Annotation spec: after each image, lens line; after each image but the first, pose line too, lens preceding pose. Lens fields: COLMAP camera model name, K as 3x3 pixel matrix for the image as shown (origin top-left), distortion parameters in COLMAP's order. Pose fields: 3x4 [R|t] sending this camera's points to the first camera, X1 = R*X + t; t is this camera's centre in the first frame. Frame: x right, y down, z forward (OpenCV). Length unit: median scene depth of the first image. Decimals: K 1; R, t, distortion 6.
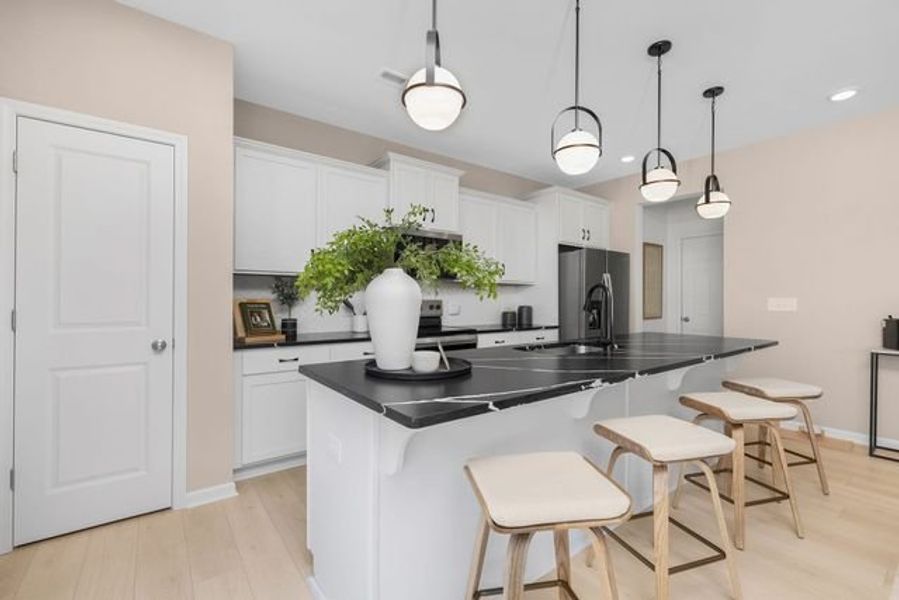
lens RADIAL K [[395.0, 0, 453.7], [0, 395.0, 298.1], [0, 0, 1]] dist [0.000396, 0.002389]
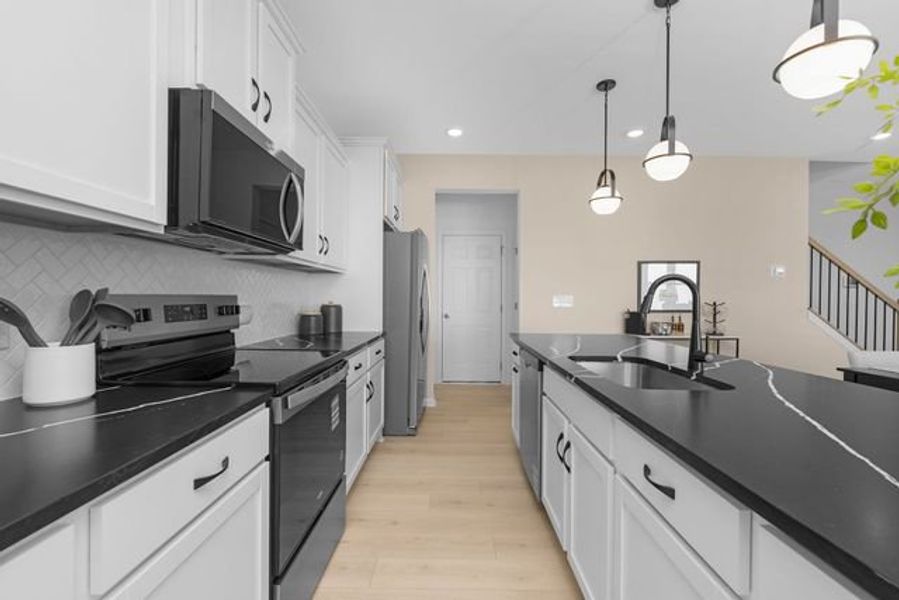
lens RADIAL K [[395.0, 0, 454.9], [0, 395.0, 295.4], [0, 0, 1]] dist [0.000396, 0.002389]
pose [[0.612399, 0.006611, 0.790521, -0.347483], [-0.010954, 0.999940, 0.000124, 0.003084], [-0.790473, -0.008735, 0.612435, 0.689118]]
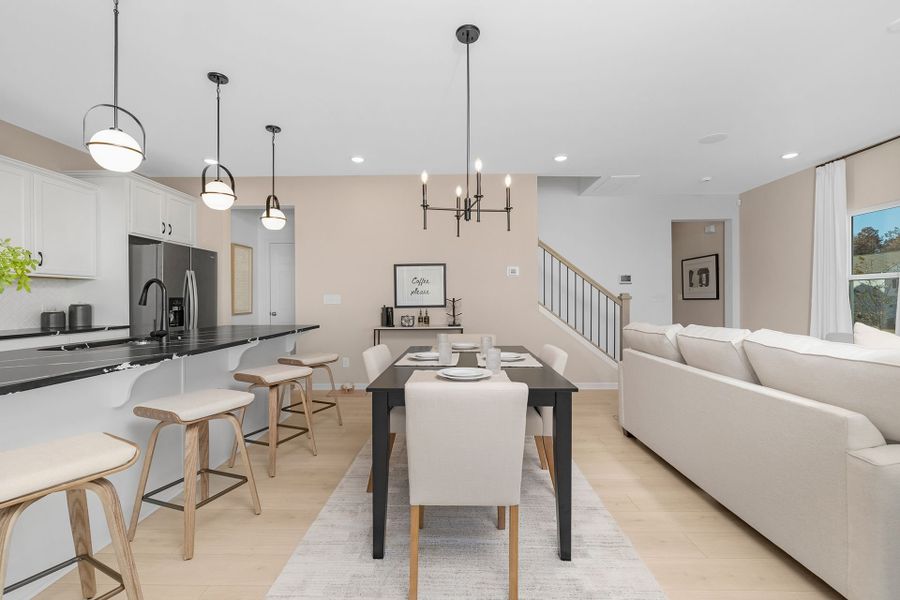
lens RADIAL K [[395.5, 0, 448.5], [0, 395.5, 297.9], [0, 0, 1]] dist [0.000396, 0.002389]
pose [[0.631804, -0.004855, 0.775113, 0.036199], [0.003864, 0.999988, 0.003115, 0.010864], [-0.775118, 0.001027, 0.631815, -0.217615]]
